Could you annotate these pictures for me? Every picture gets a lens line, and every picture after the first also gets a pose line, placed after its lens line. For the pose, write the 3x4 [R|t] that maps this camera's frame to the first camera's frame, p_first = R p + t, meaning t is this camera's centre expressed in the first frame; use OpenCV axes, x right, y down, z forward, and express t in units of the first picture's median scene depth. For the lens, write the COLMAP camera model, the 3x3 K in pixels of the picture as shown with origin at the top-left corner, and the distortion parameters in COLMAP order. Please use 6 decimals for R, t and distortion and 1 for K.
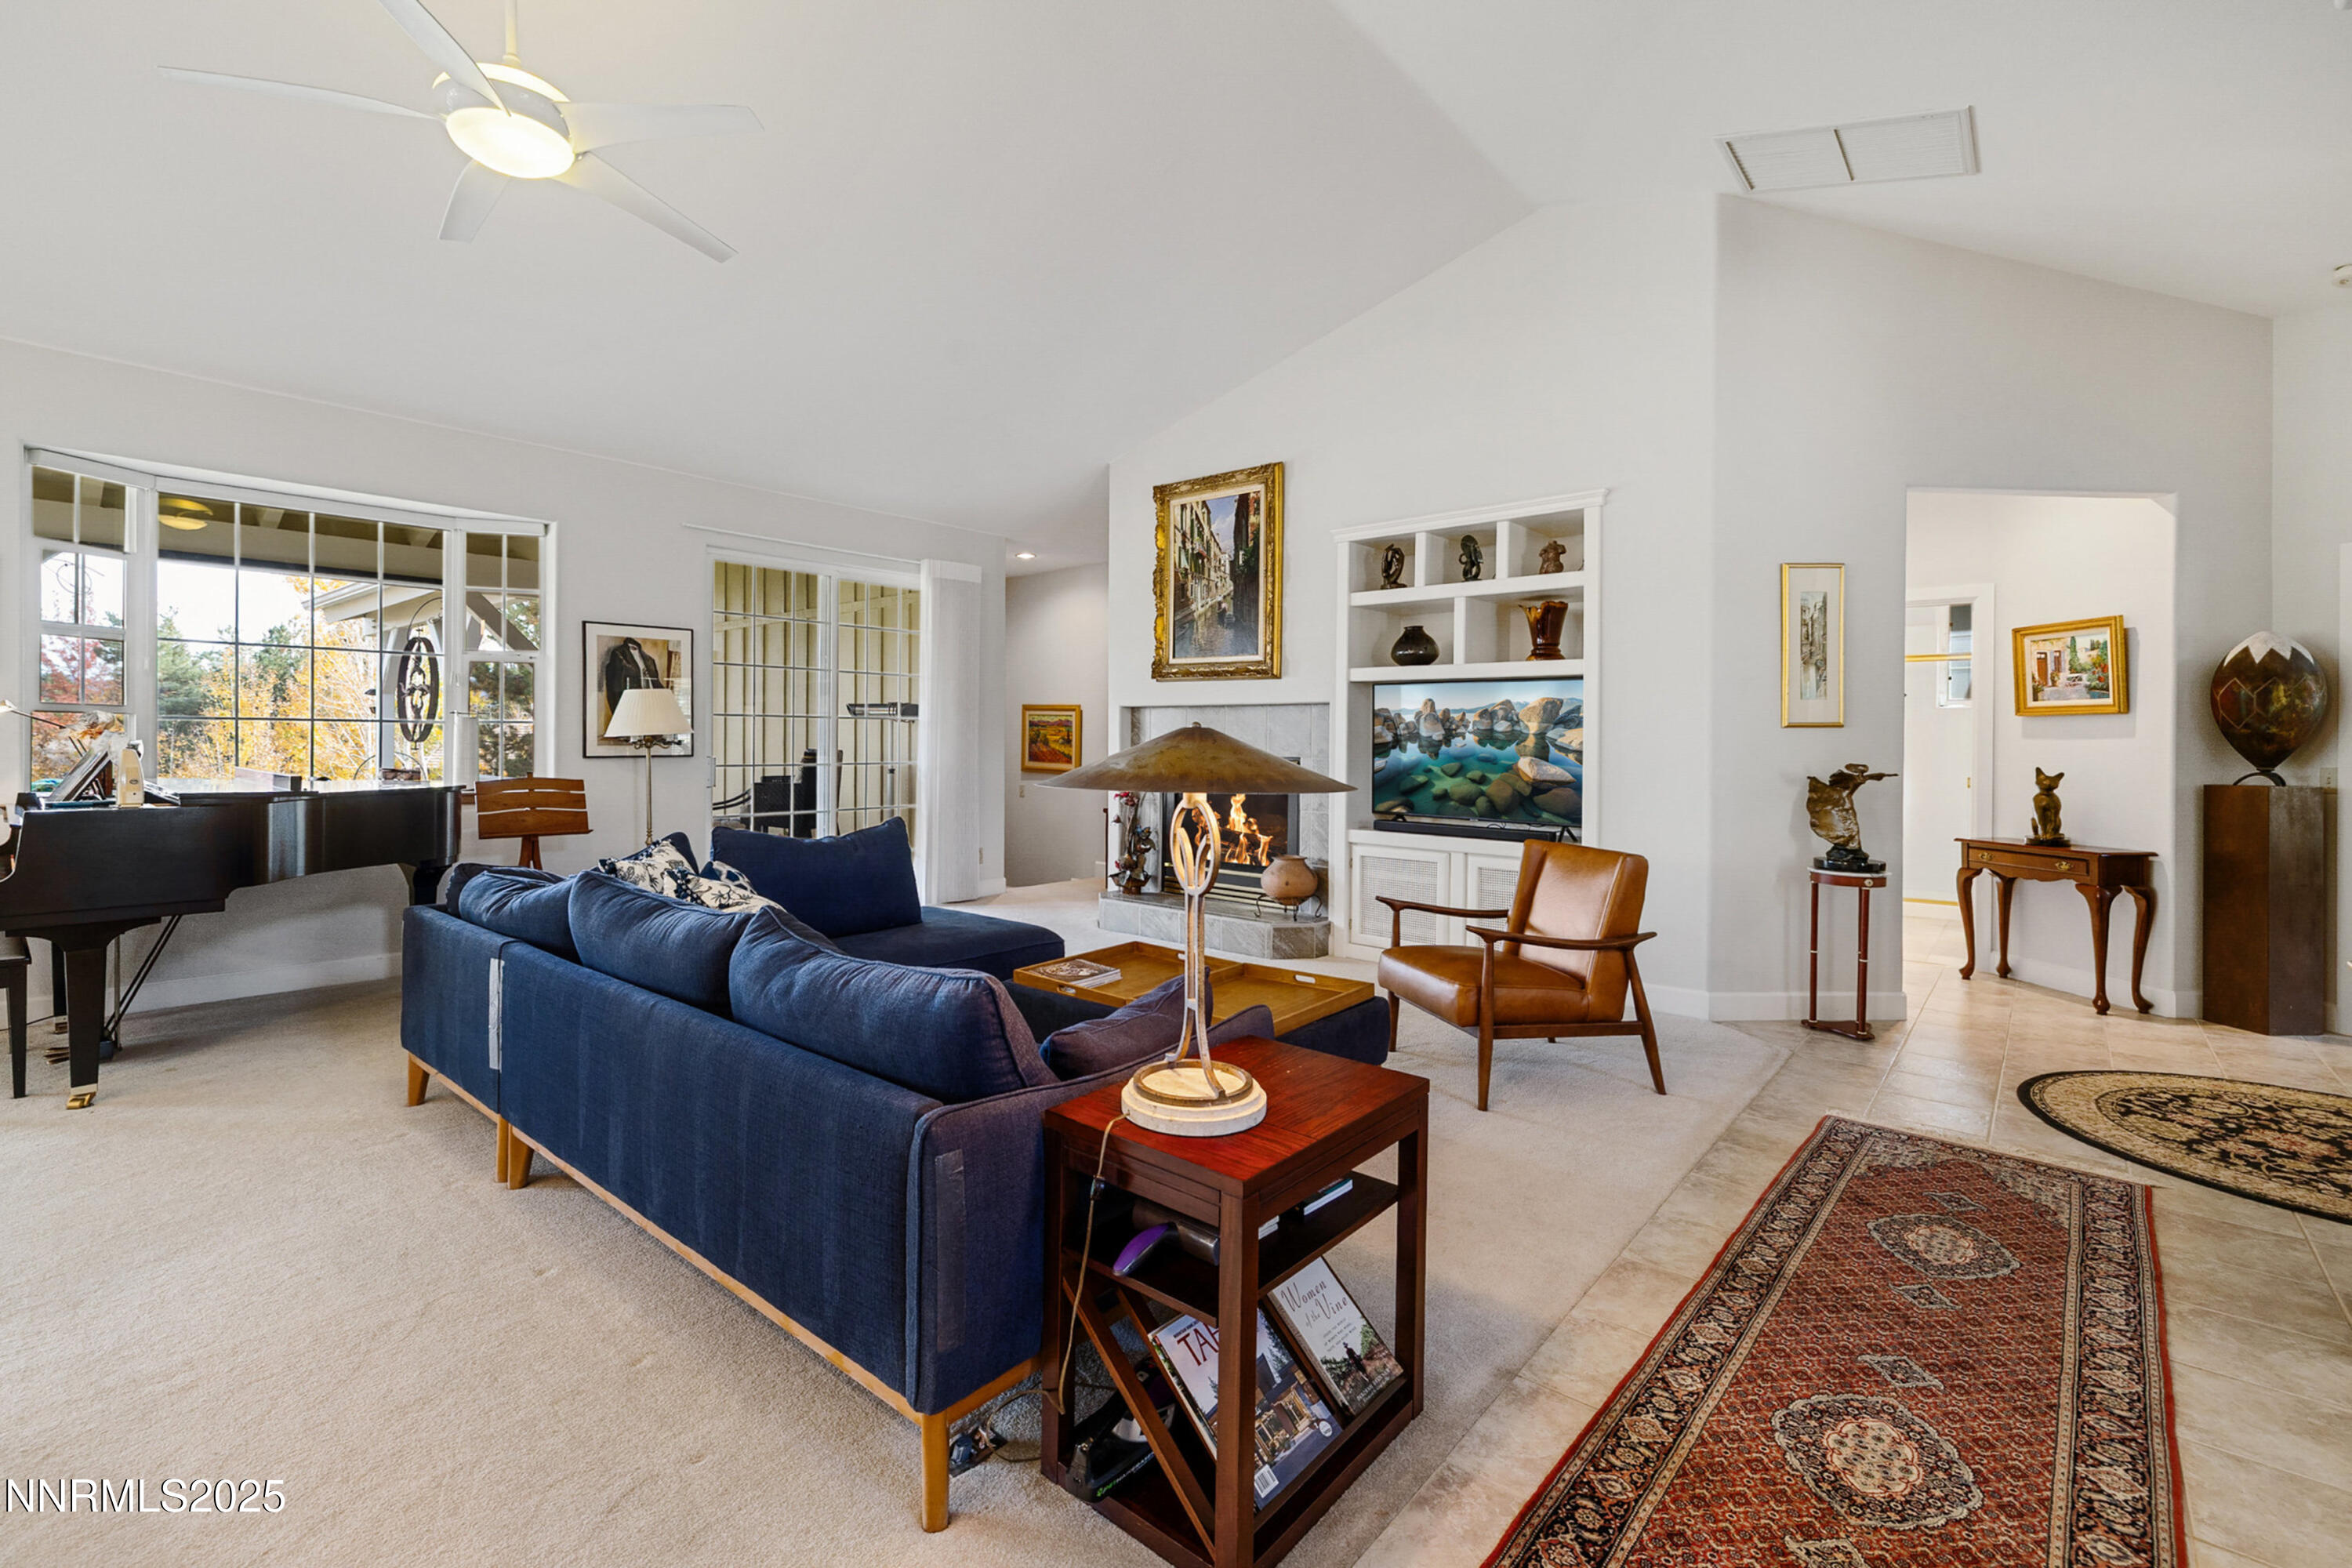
lens RADIAL K [[990.0, 0, 1162.0], [0, 990.0, 750.0], [0, 0, 1]] dist [0.001517, -0.000095]
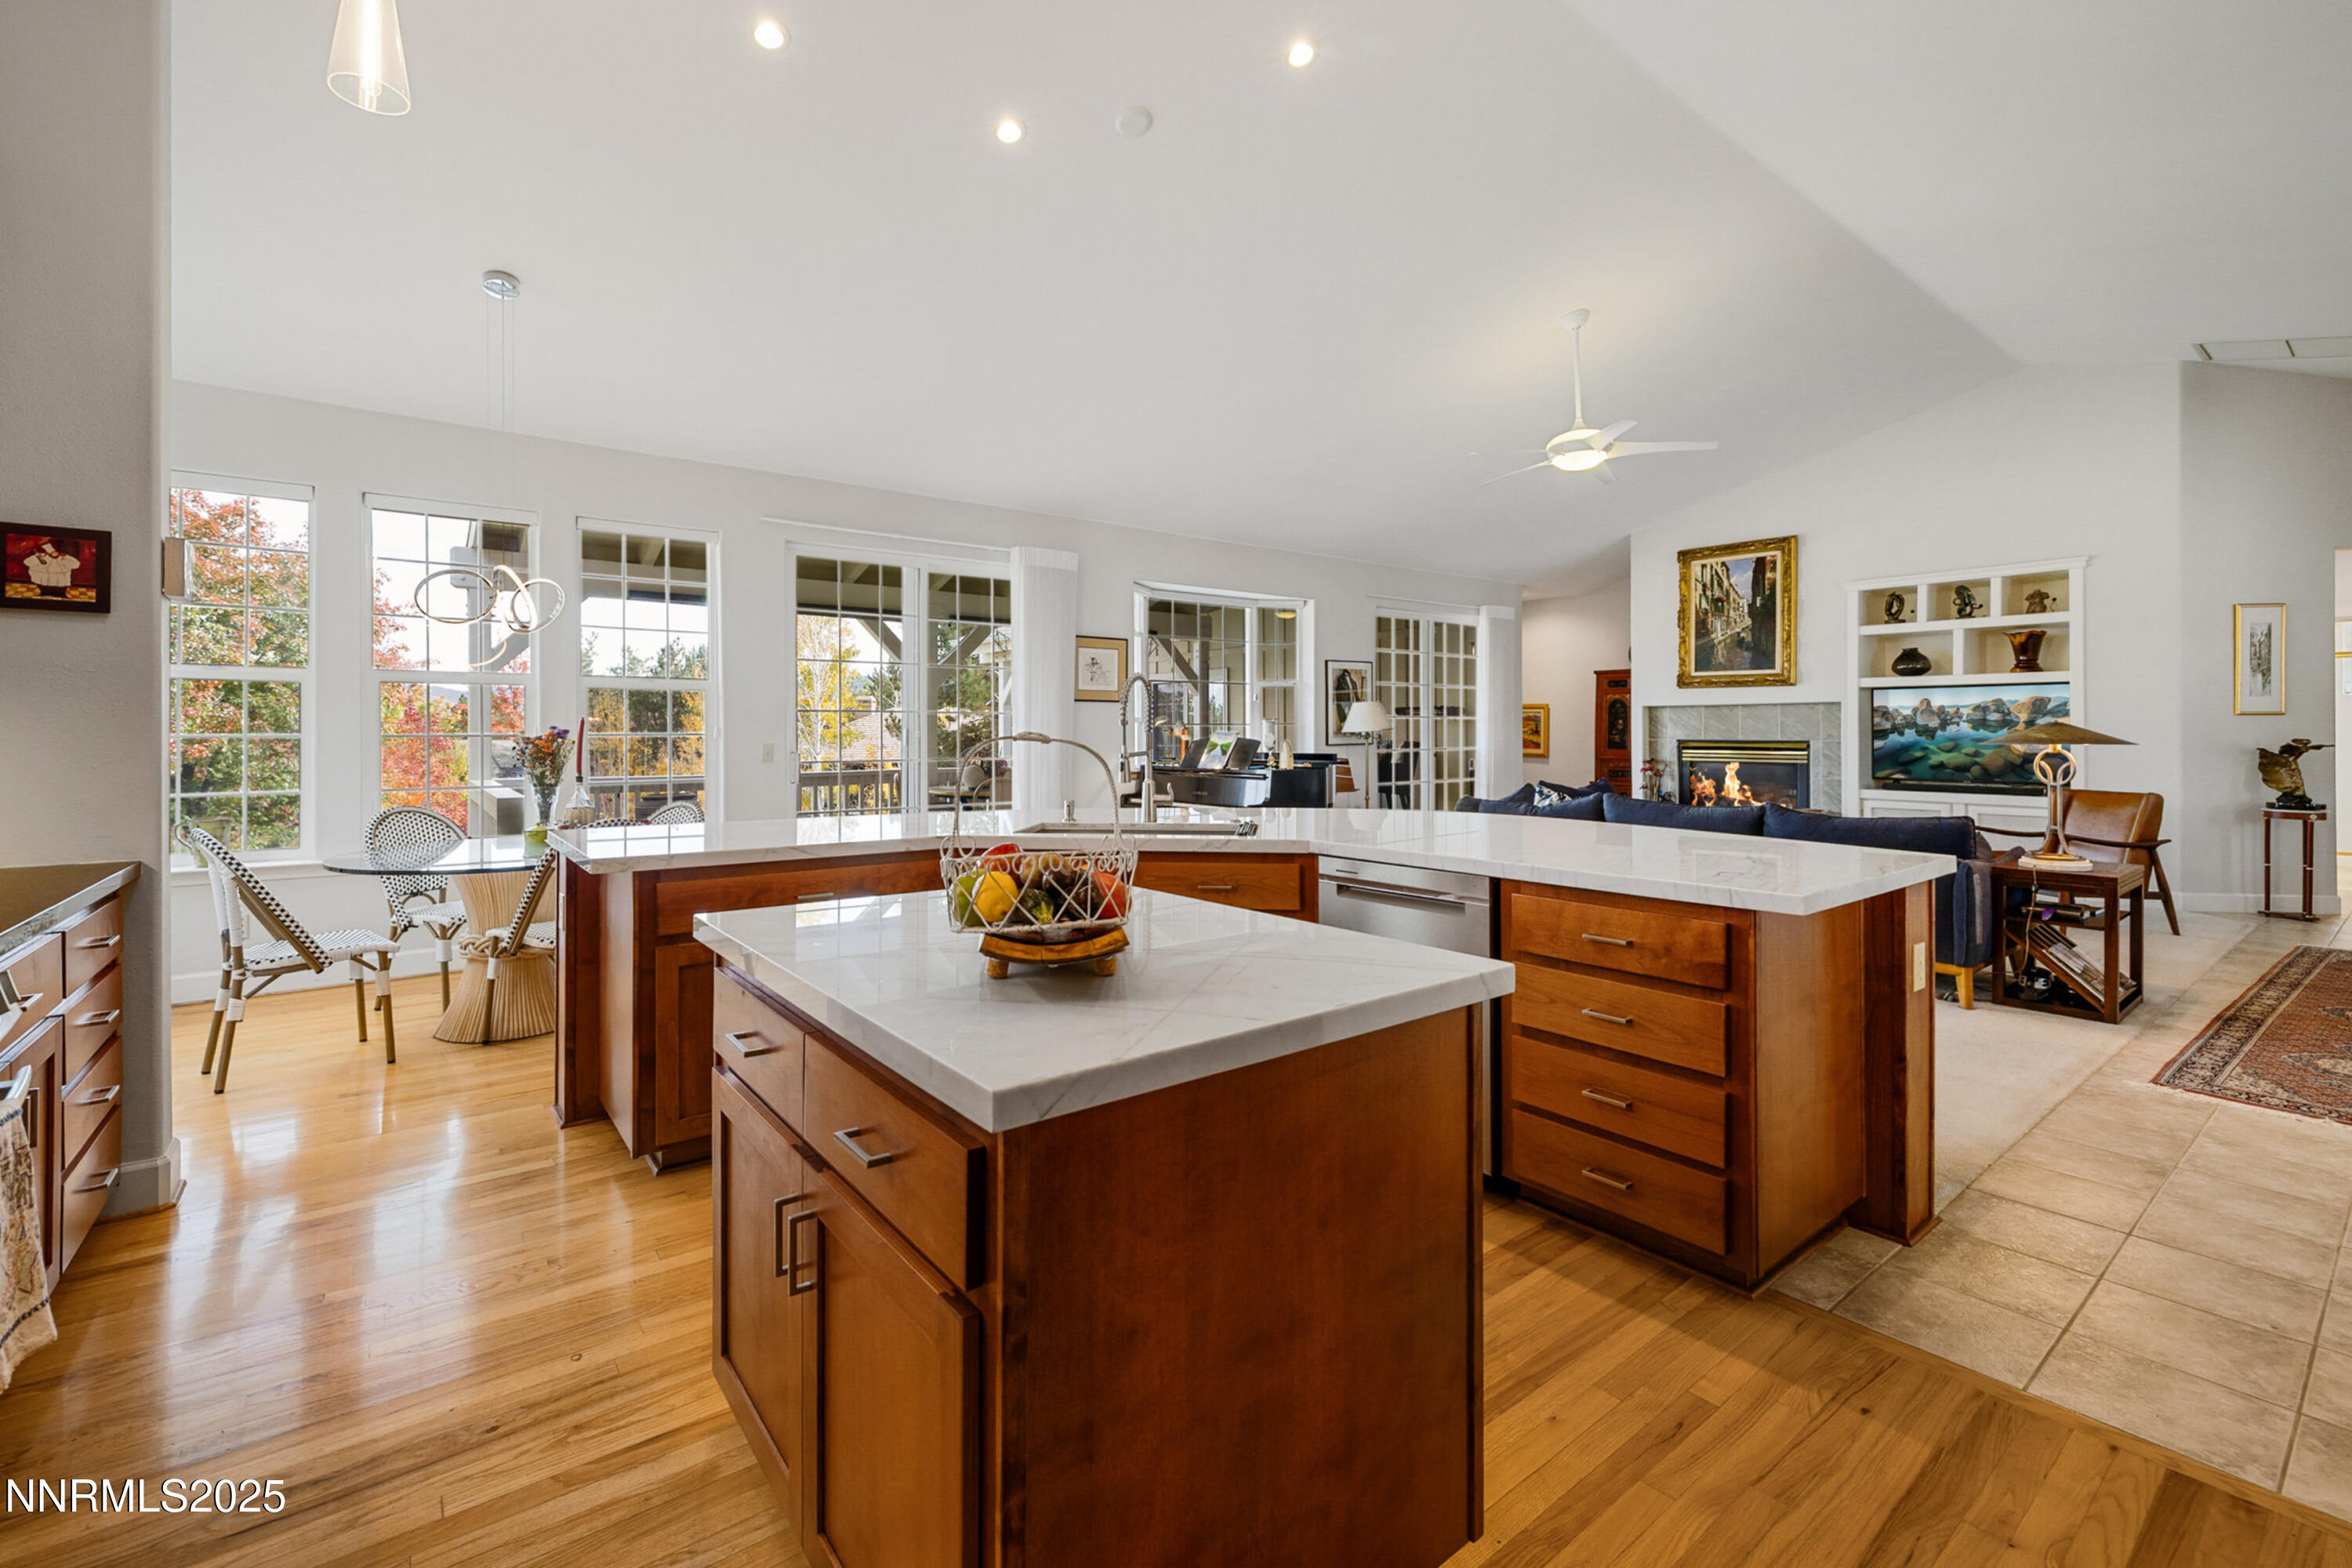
lens RADIAL K [[989.6, 0, 1178.4], [0, 989.6, 738.0], [0, 0, 1]] dist [0.013832, 0.000169]
pose [[0.984690, -0.012733, -0.173847, -0.546036], [0.012218, 0.999917, -0.004033, -0.001577], [0.173884, 0.001847, 0.984764, -0.615856]]
